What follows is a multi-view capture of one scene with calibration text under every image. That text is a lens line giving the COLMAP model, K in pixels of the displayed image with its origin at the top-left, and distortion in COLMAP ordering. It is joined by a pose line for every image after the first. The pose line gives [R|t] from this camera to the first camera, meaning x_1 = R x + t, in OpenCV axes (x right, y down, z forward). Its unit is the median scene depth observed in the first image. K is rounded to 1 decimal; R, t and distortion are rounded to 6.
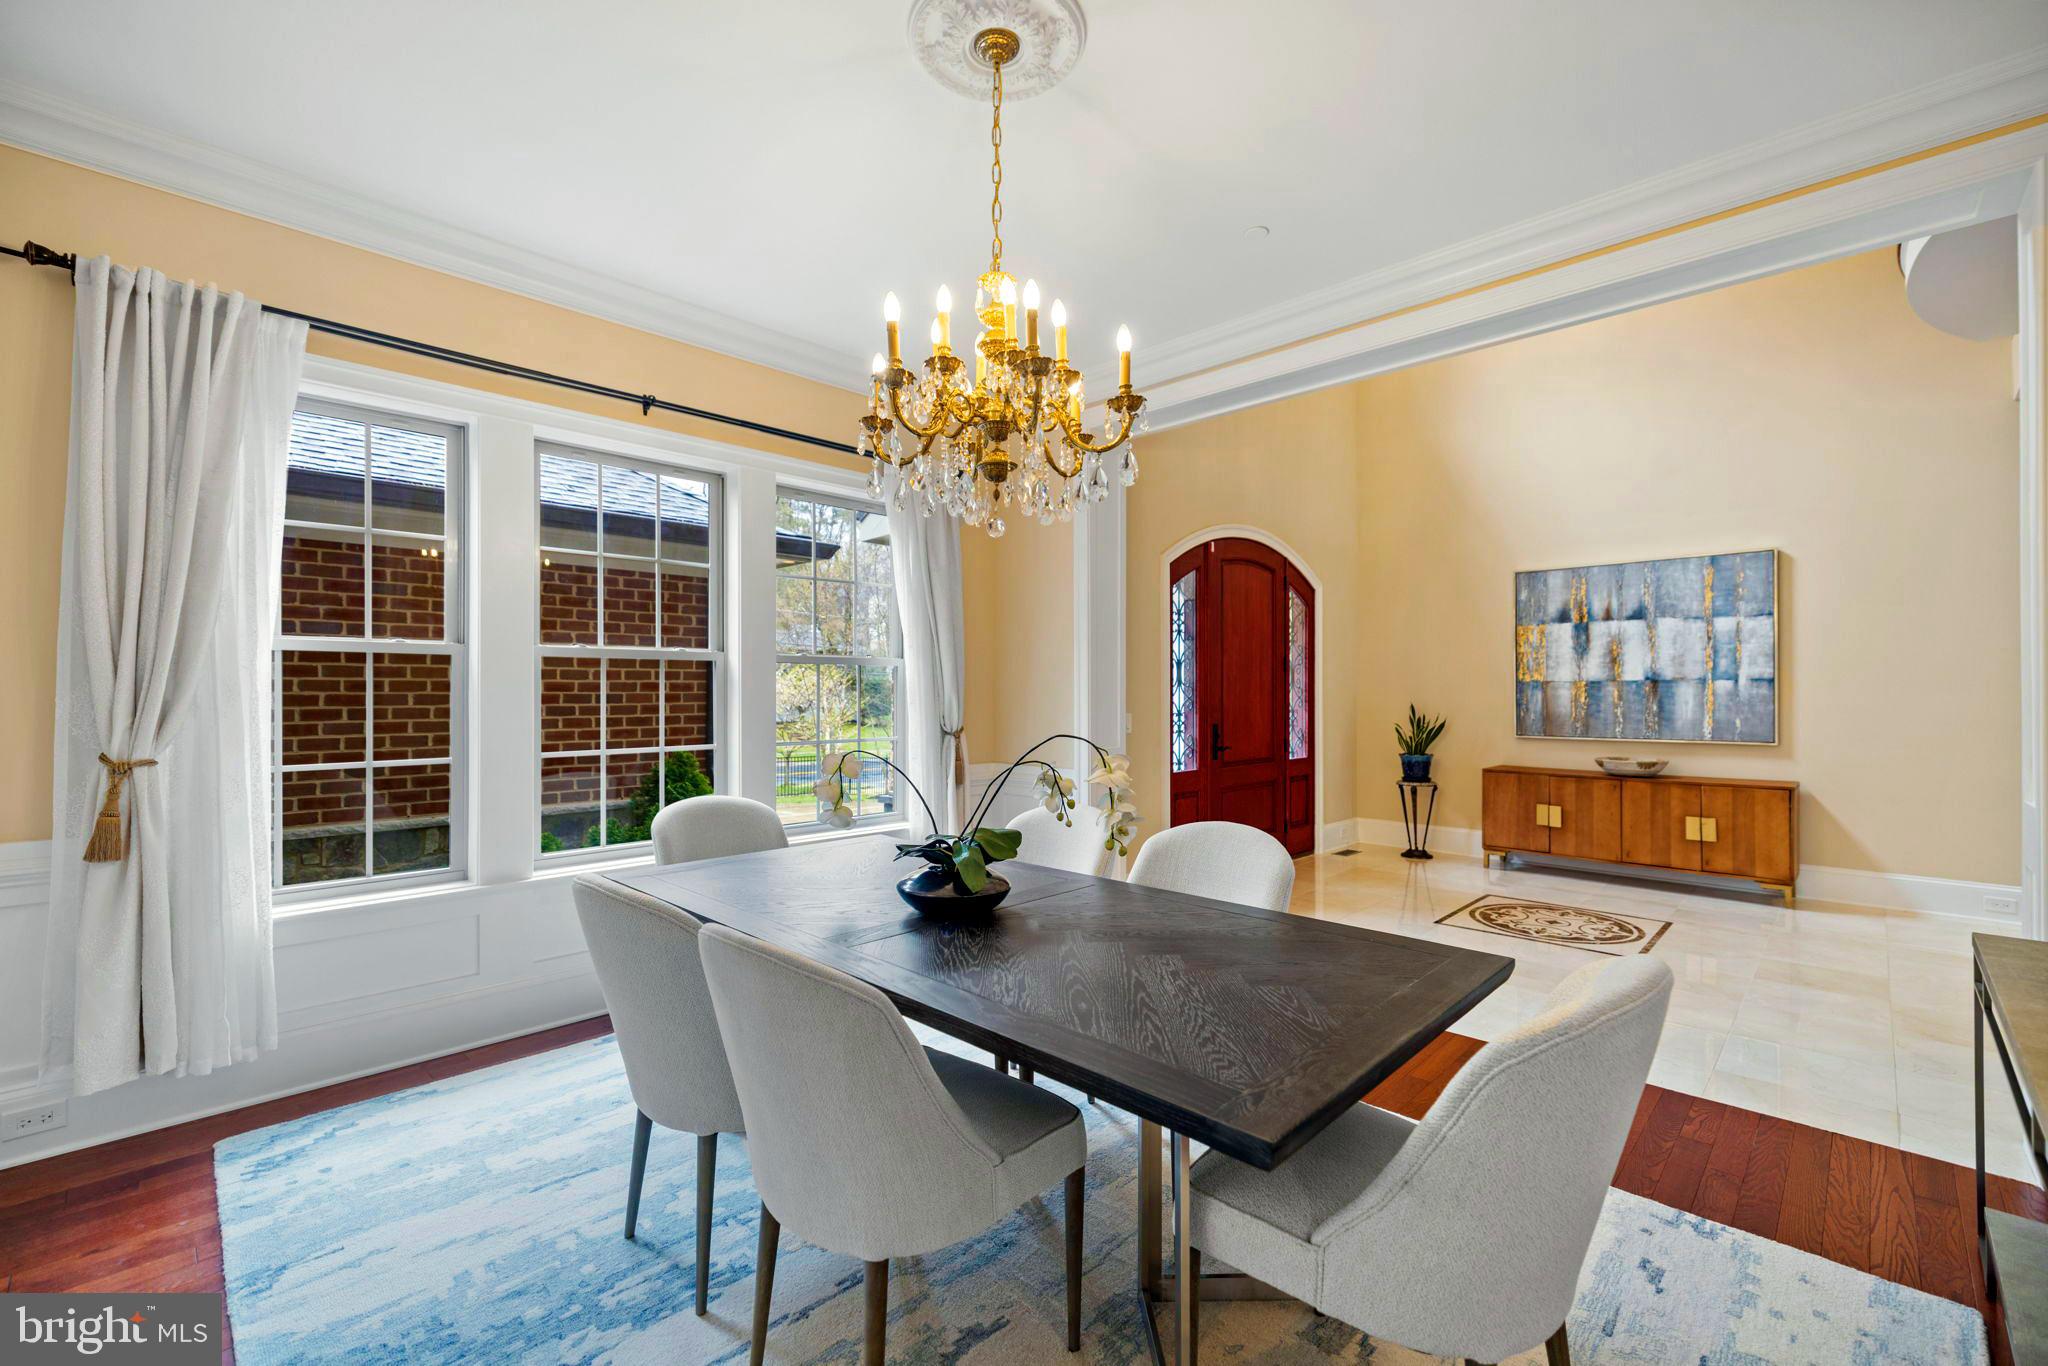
lens RADIAL K [[856.0, 0, 1019.9], [0, 856.0, 691.0], [0, 0, 1]] dist [0.001975, 0.000165]
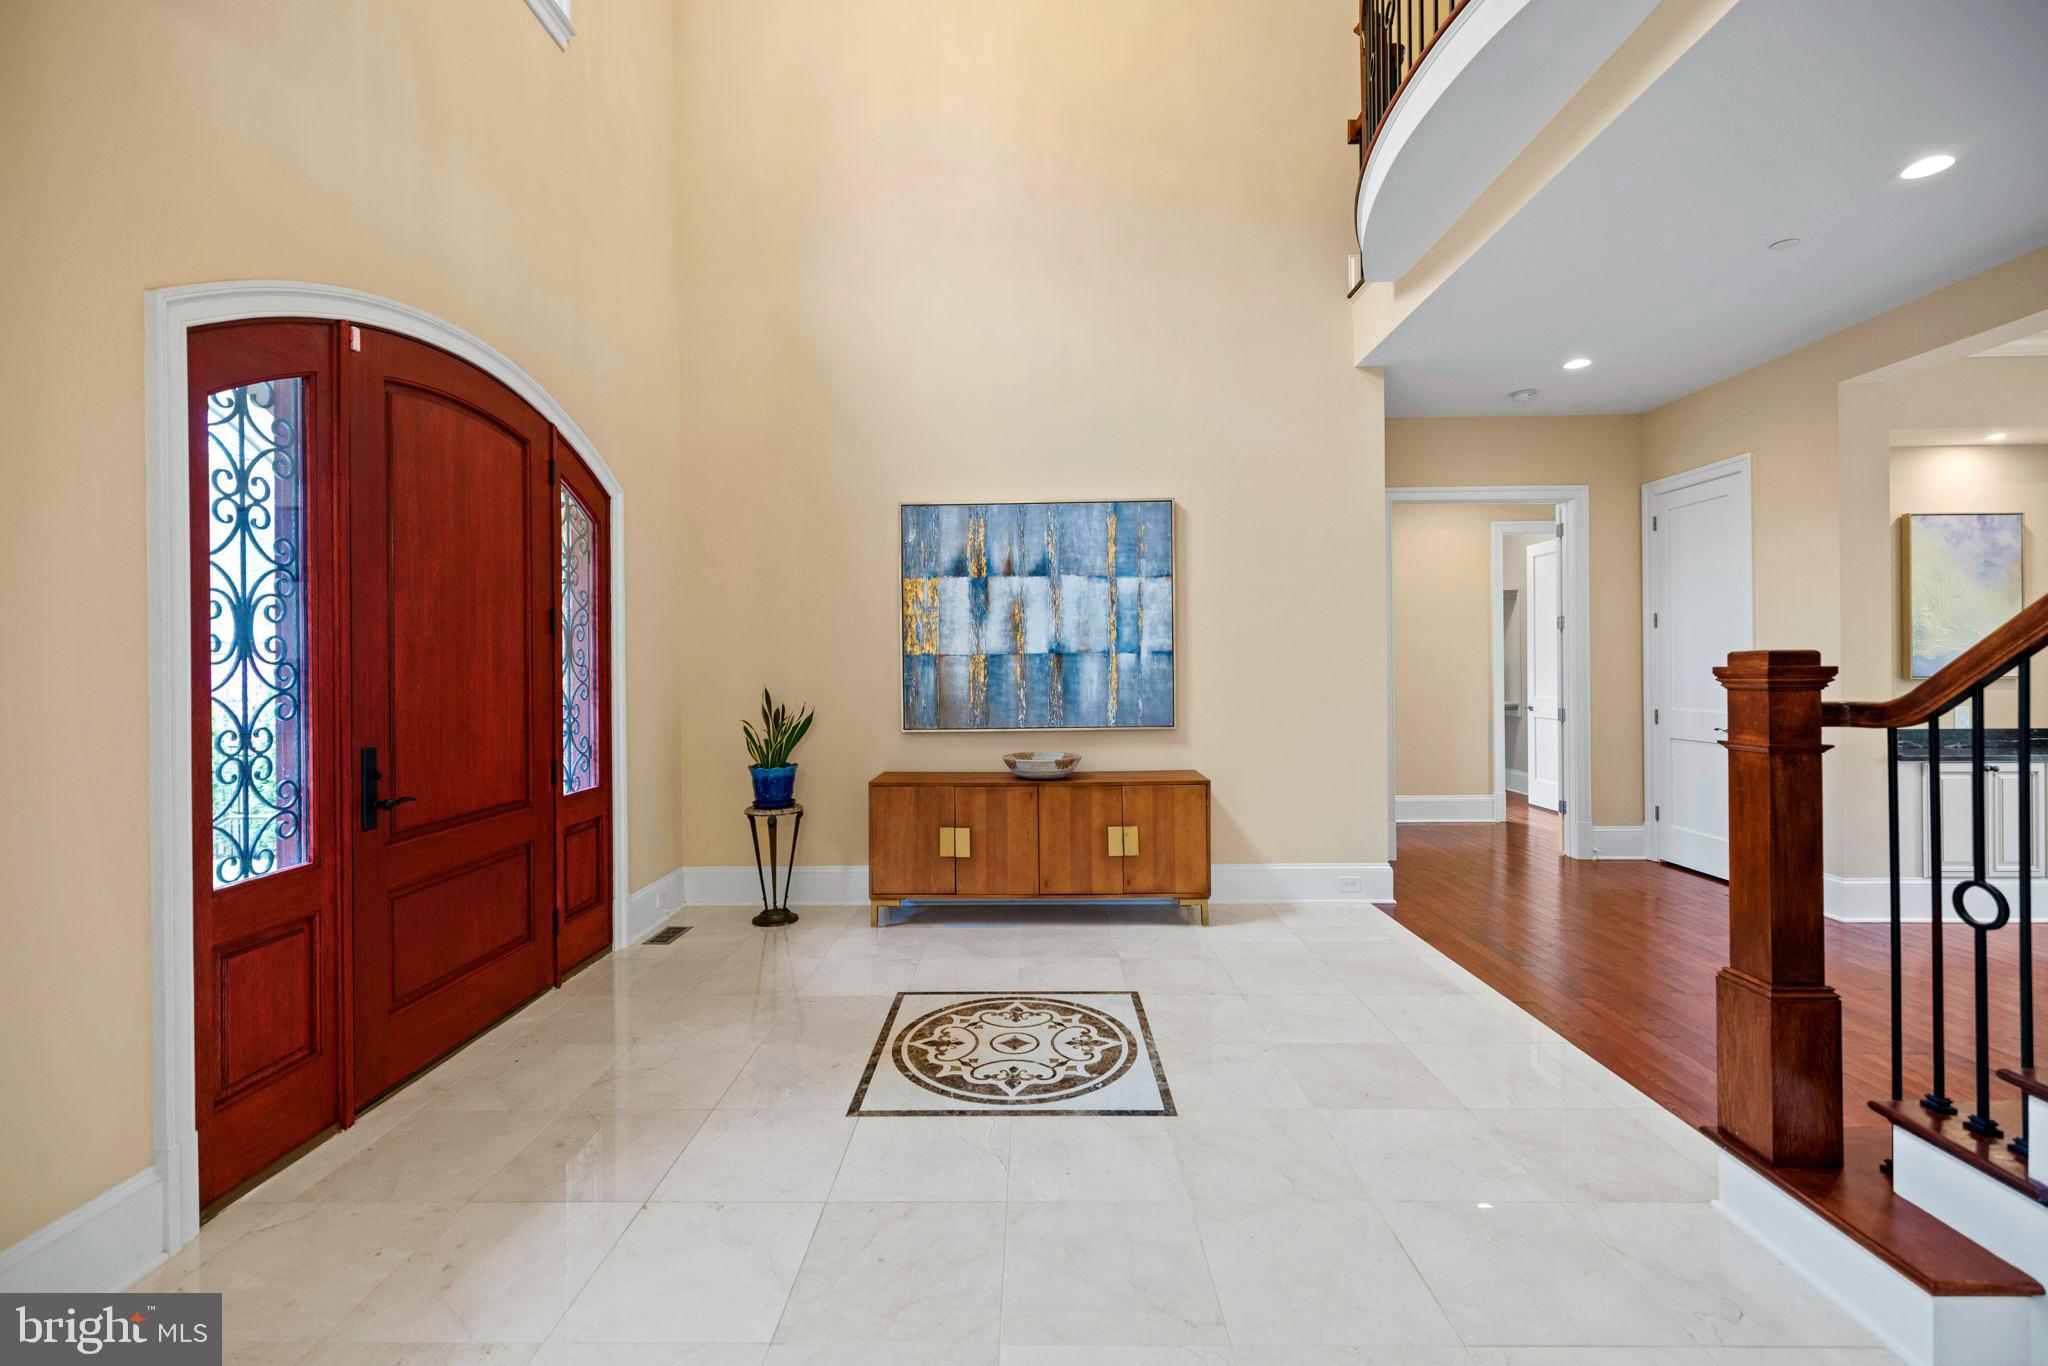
lens RADIAL K [[867.8, 0, 1023.4], [0, 867.8, 658.8], [0, 0, 1]] dist [0.003781, -0.000299]
pose [[0.720468, -0.000600, 0.693488, 0.157123], [0.009984, 0.999905, -0.009507, 0.000012], [-0.693417, 0.013773, 0.720405, 0.437228]]
